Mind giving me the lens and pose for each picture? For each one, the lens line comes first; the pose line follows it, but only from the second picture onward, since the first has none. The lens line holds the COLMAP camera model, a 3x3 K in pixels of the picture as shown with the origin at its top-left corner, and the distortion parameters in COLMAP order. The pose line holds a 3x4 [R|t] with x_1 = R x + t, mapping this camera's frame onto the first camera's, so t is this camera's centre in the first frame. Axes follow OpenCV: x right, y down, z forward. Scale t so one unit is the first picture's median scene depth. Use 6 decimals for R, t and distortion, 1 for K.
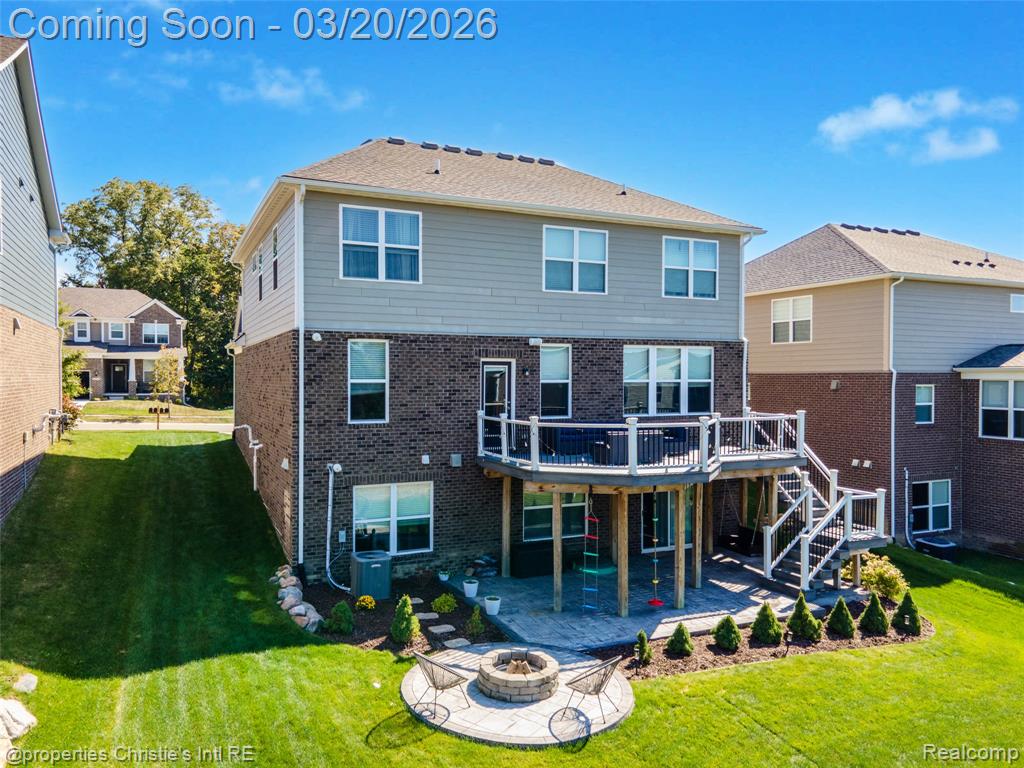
lens RADIAL K [[741.3, 0, 514.8], [0, 741.3, 383.1], [0, 0, 1]] dist [0.027388, 0.021668]
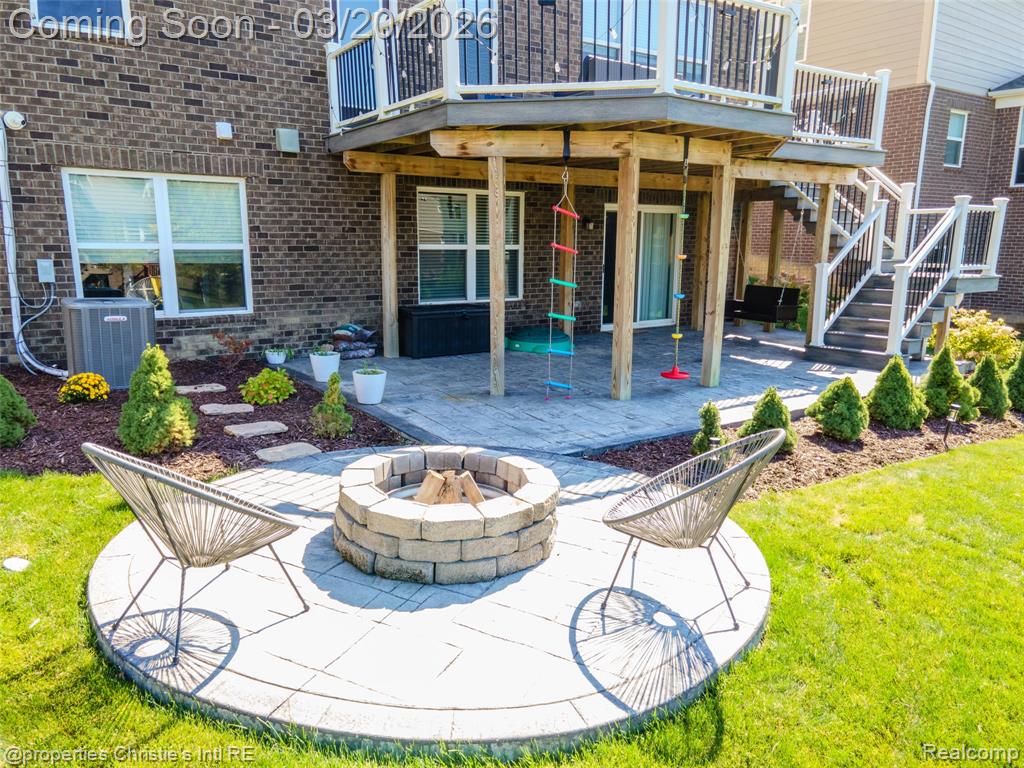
lens RADIAL K [[741.3, 0, 513.3], [0, 741.3, 381.8], [0, 0, 1]] dist [0.027388, 0.021668]
pose [[0.985560, -0.029829, 0.166680, -0.017275], [-0.001744, 0.982521, 0.186142, 0.195749], [-0.169320, -0.183745, 0.968281, 0.487064]]
